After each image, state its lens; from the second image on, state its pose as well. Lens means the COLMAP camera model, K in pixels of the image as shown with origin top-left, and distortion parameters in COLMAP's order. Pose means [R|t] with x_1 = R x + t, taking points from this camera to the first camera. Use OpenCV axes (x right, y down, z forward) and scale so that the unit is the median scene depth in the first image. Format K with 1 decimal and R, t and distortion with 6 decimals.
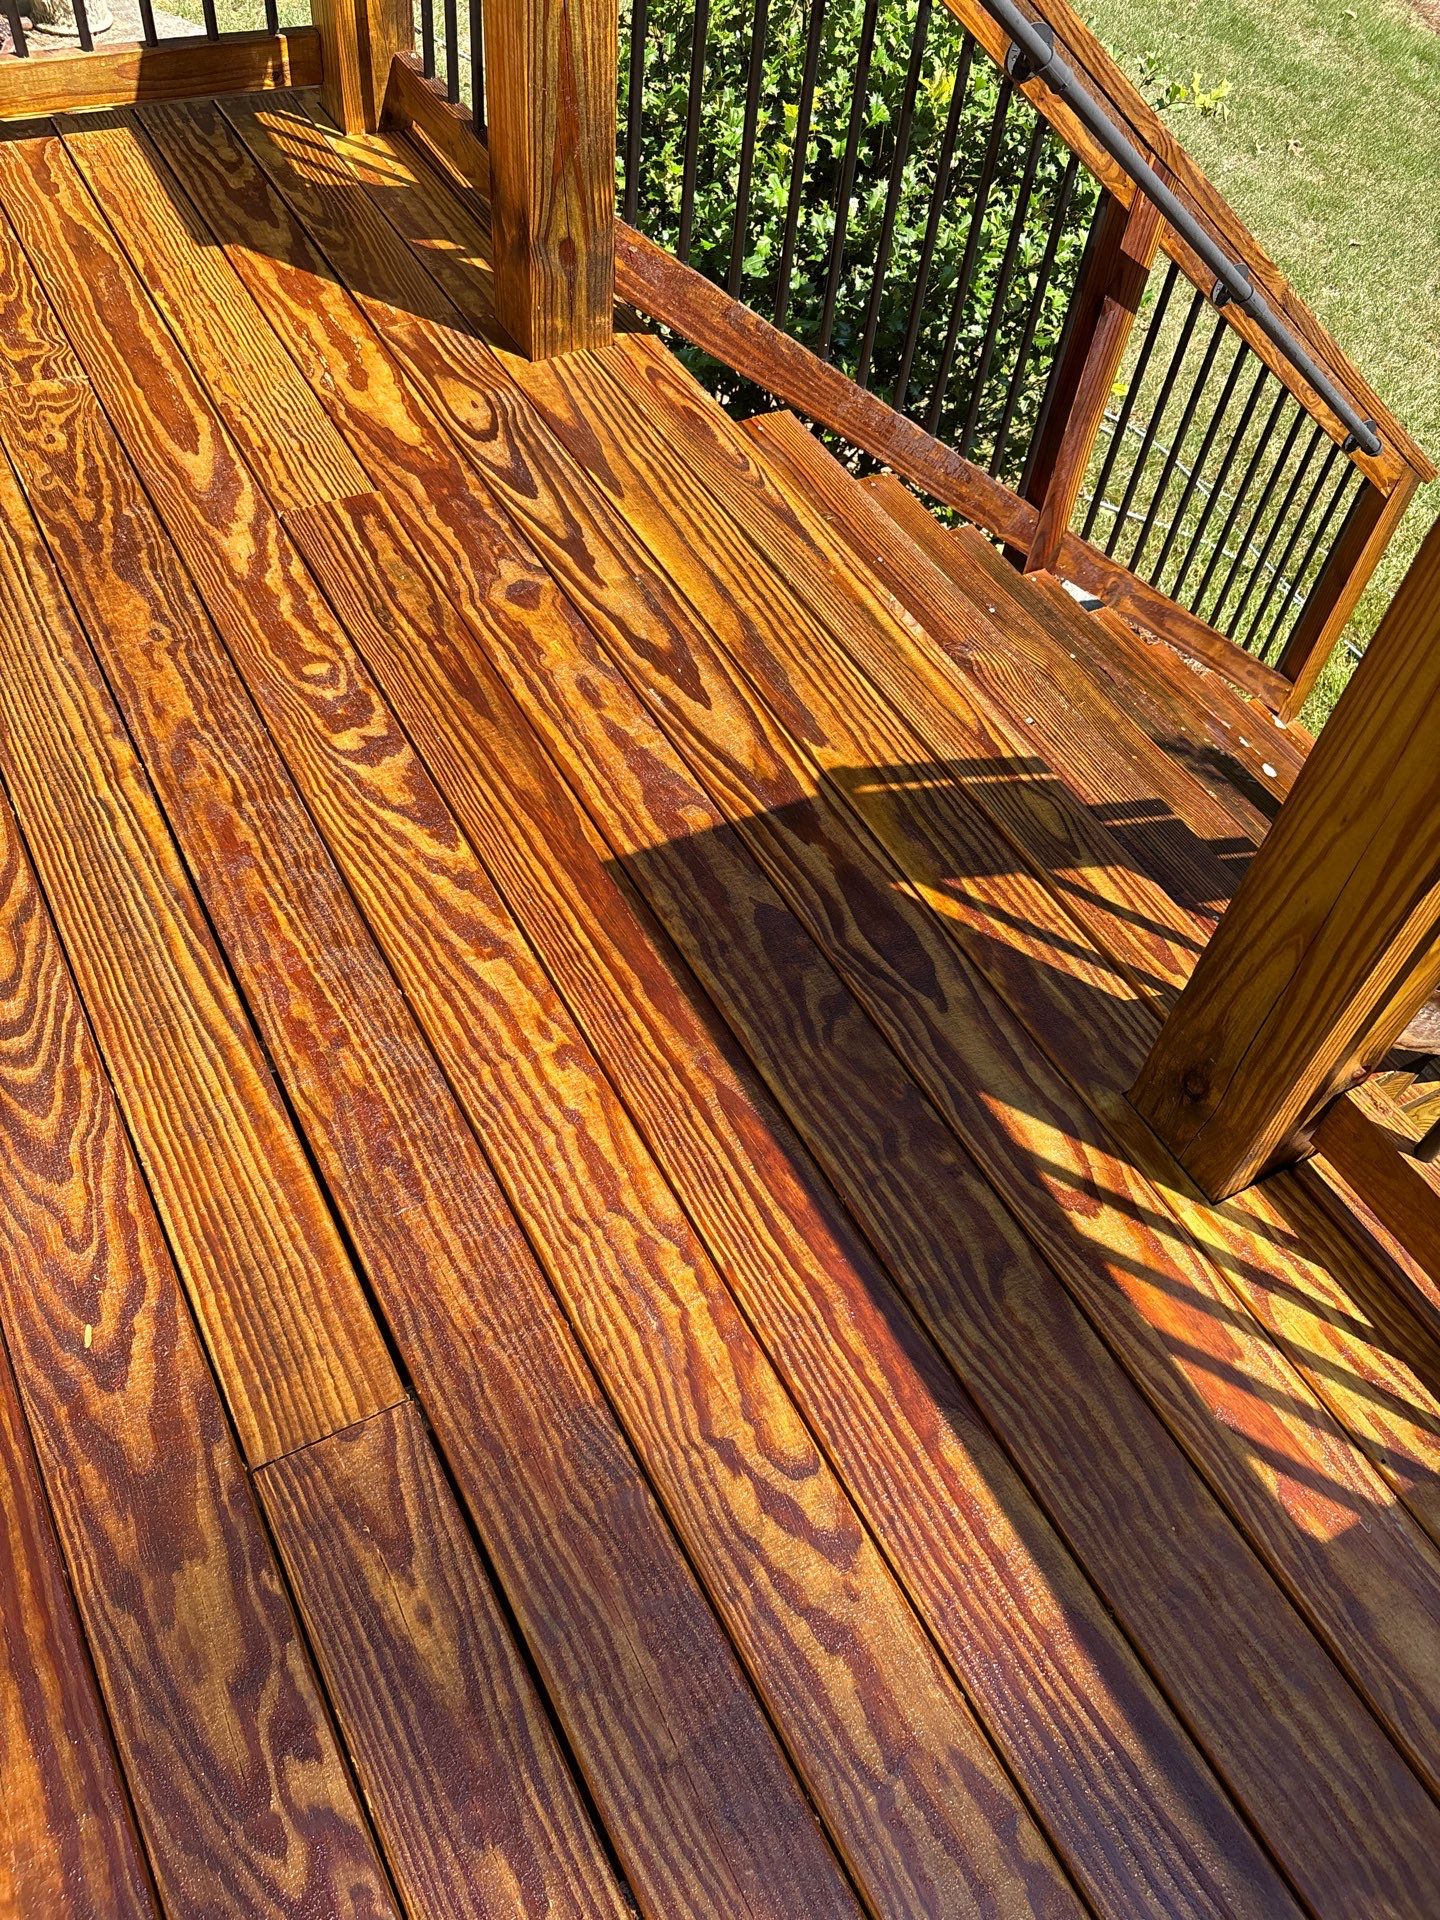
lens RADIAL K [[1459.8, 0, 732.1], [0, 1459.8, 955.3], [0, 0, 1]] dist [0.028141, -0.033277]
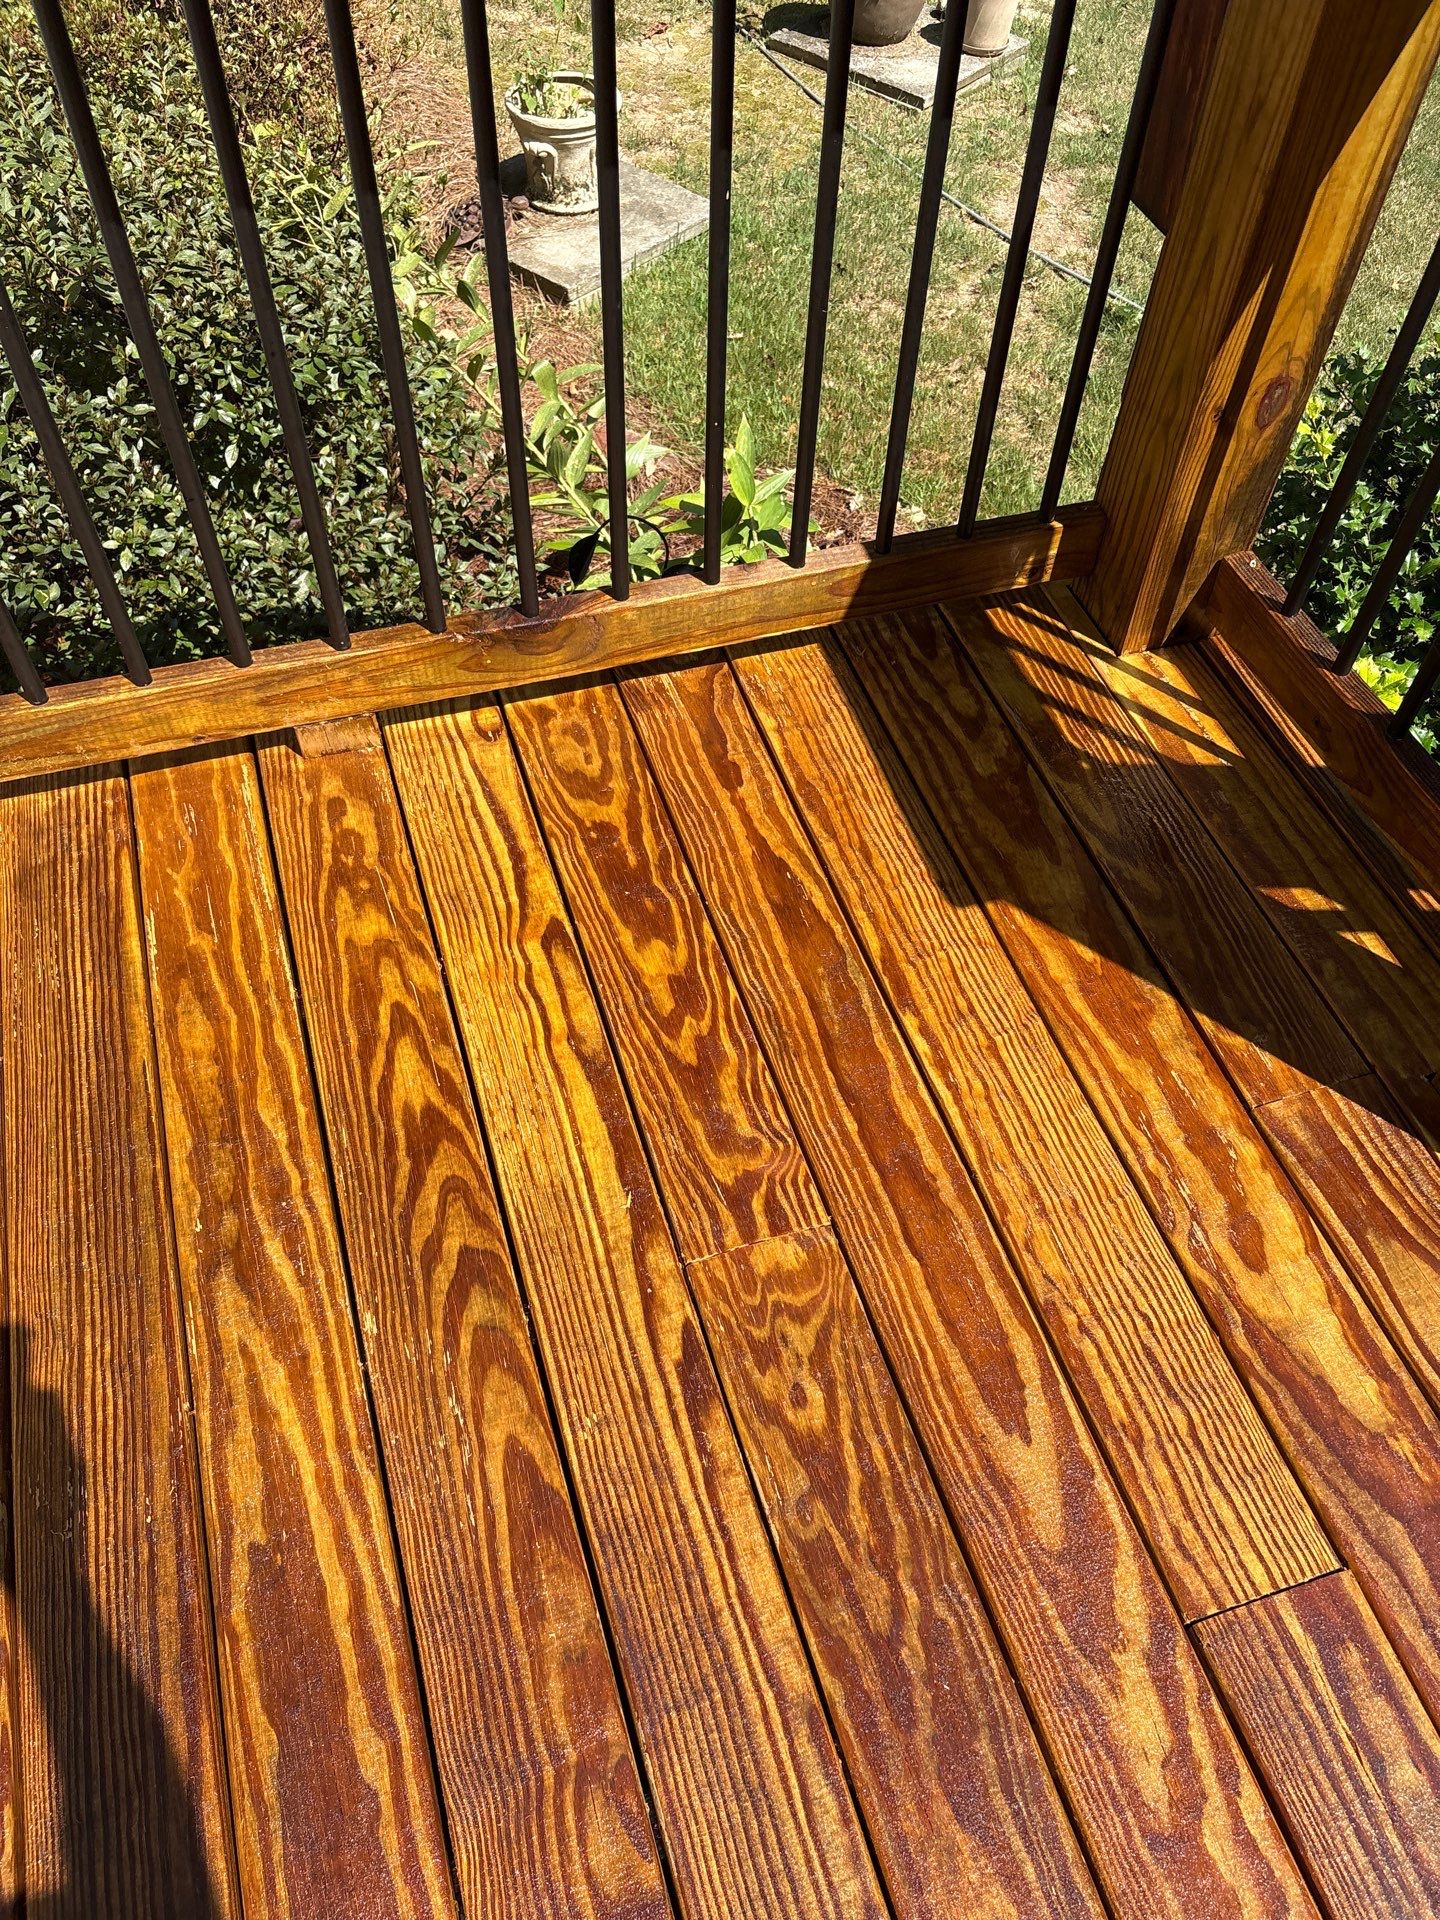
lens RADIAL K [[1459.8, 0, 706.6], [0, 1459.8, 969.1], [0, 0, 1]] dist [0.028141, -0.033277]
pose [[0.975378, 0.109669, -0.191338, -0.360358], [-0.108468, 0.993958, 0.016773, -0.477816], [0.192022, 0.004394, 0.981381, 0.347051]]
